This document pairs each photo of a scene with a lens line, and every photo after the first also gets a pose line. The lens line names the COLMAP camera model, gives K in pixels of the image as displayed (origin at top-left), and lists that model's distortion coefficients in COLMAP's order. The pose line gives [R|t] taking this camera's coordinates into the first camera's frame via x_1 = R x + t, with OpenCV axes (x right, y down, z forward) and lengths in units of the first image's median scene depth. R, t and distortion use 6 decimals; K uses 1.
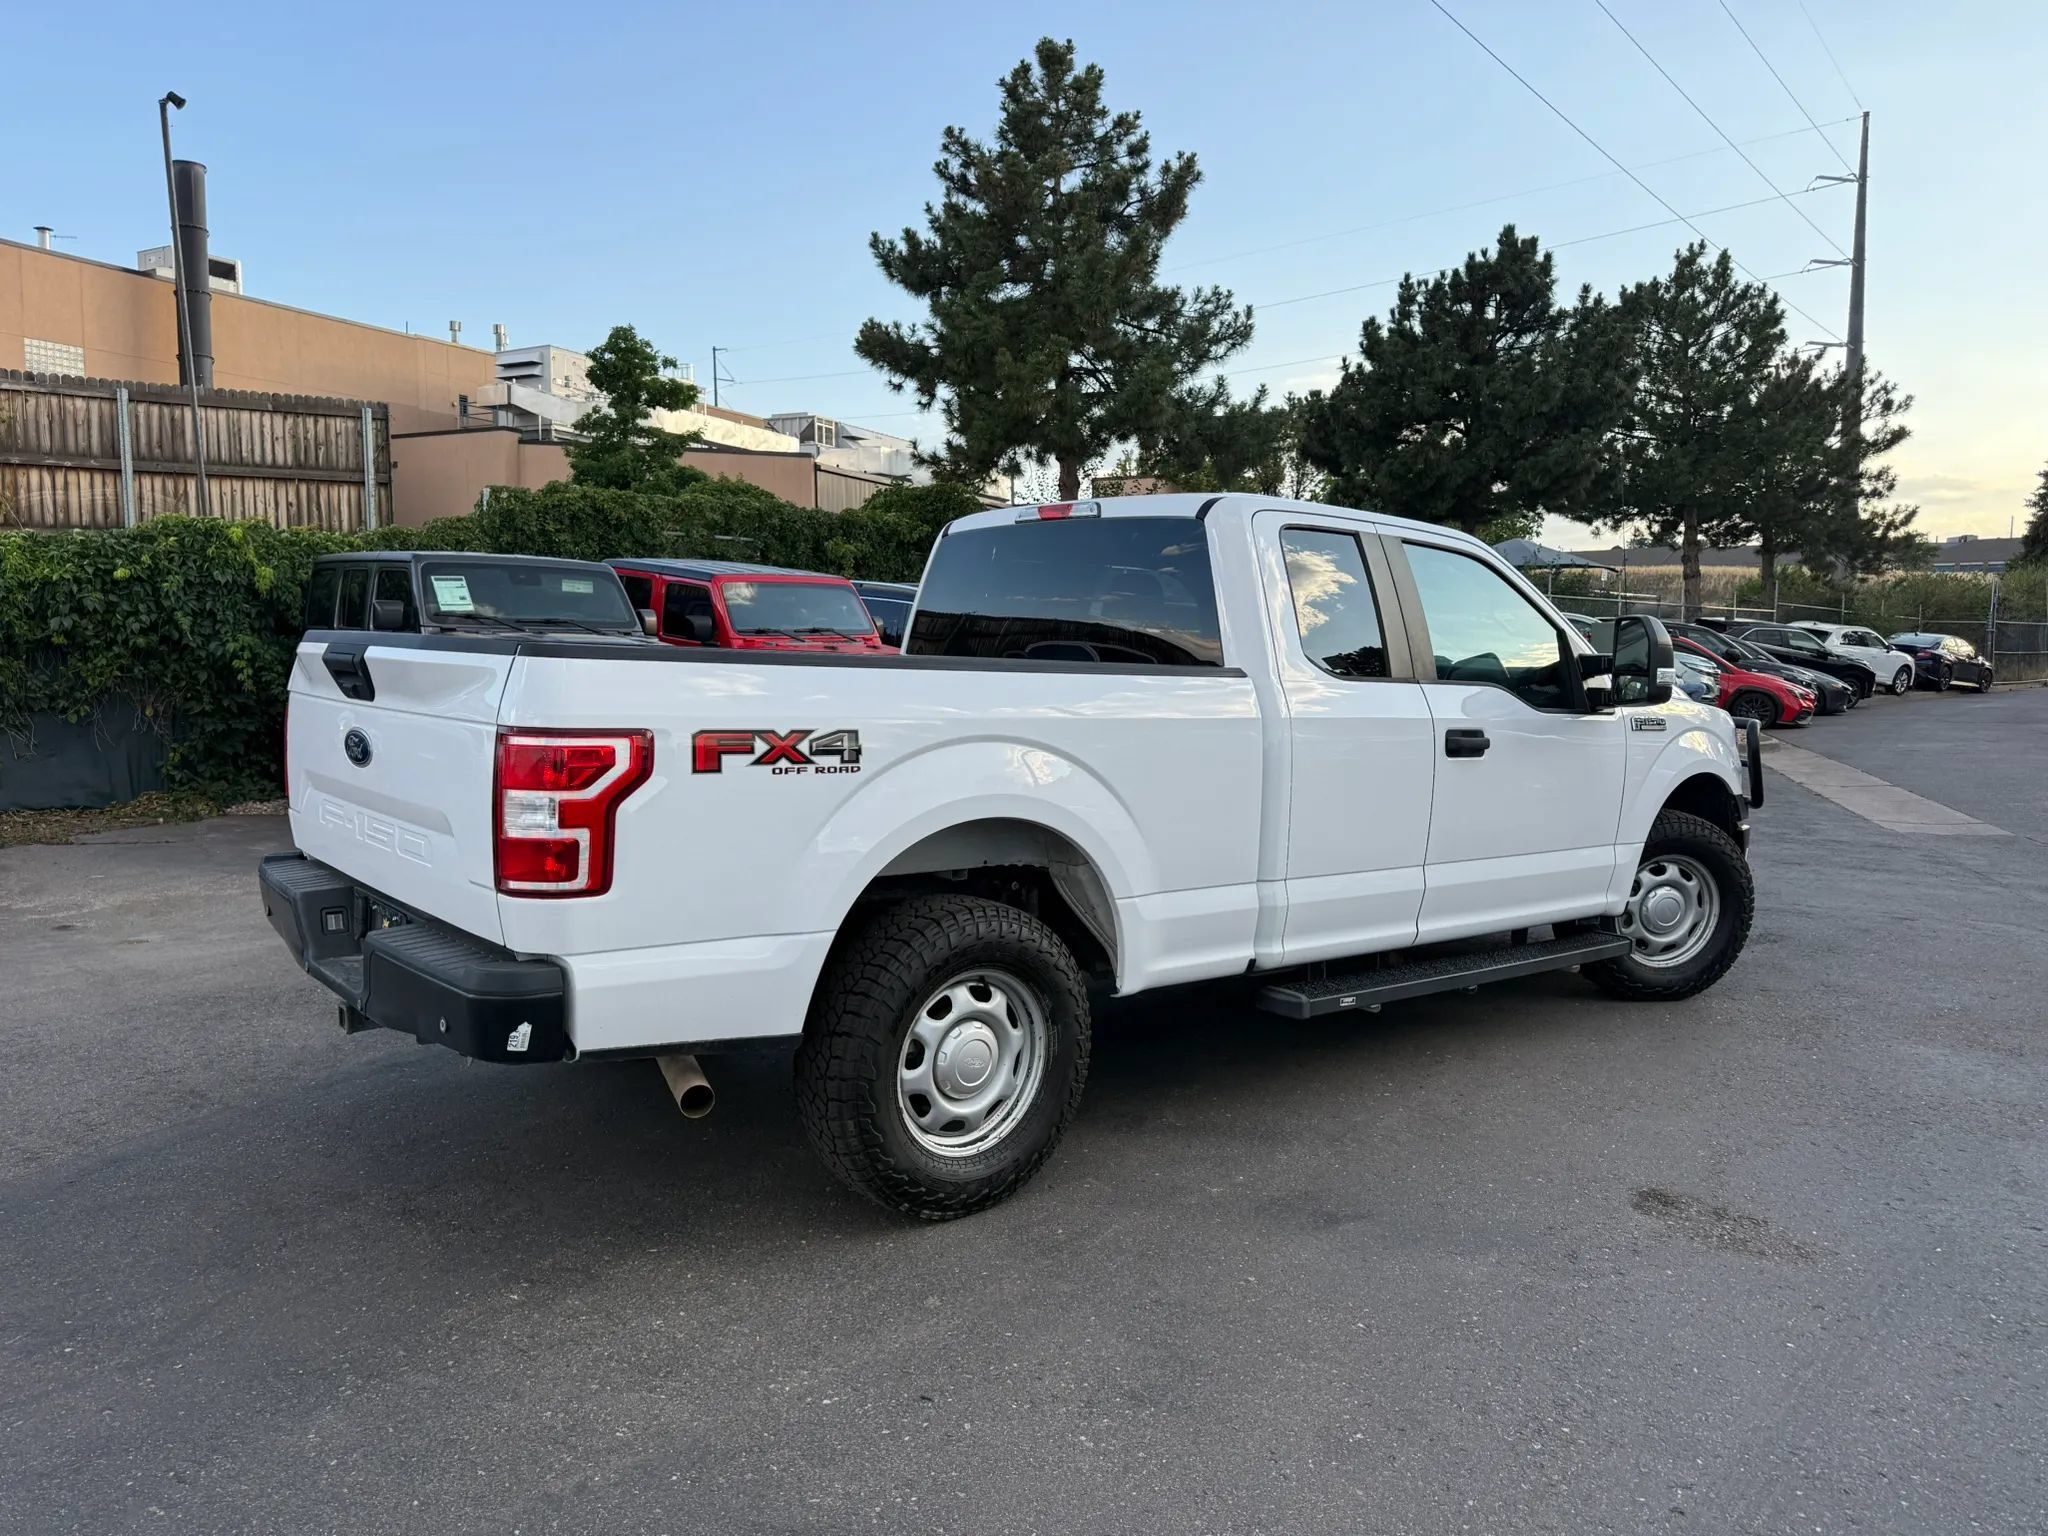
lens RADIAL K [[1442.7, 0, 1024.0], [0, 1442.7, 768.0], [0, 0, 1]] dist [0.101932, -0.150857]
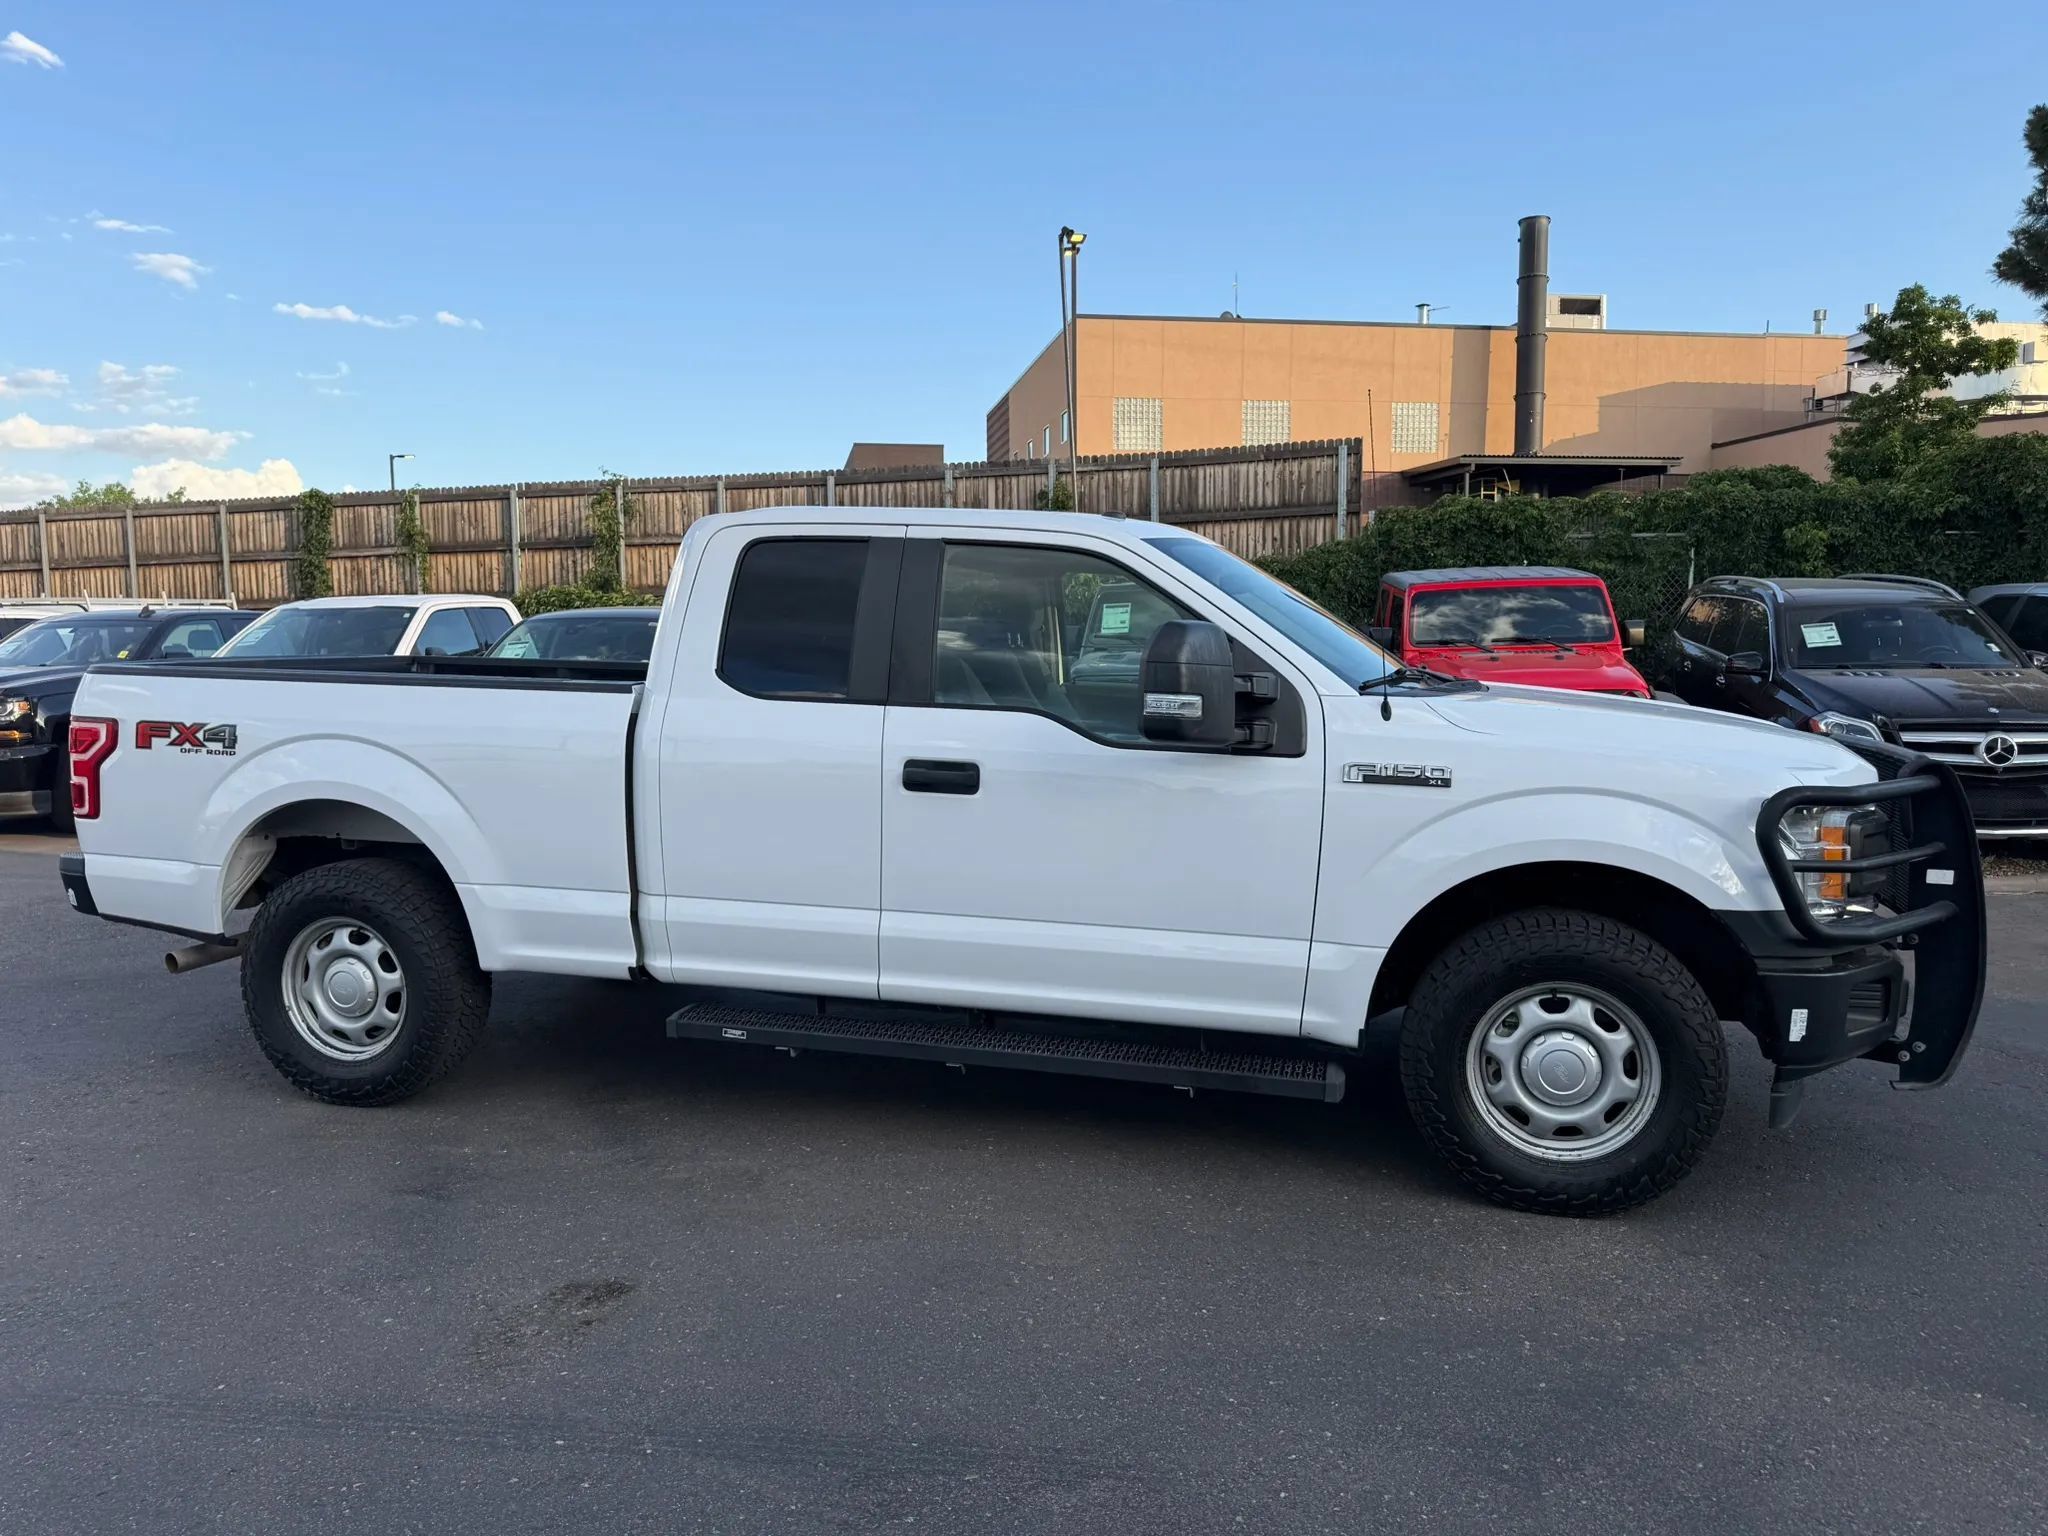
lens RADIAL K [[1442.7, 0, 1024.0], [0, 1442.7, 768.0], [0, 0, 1]] dist [0.101932, -0.150857]
pose [[0.585416, 0.054639, -0.808889, 0.313867], [-0.060500, 0.997889, 0.023619, -0.013667], [0.808472, 0.035111, 0.587486, 0.166552]]
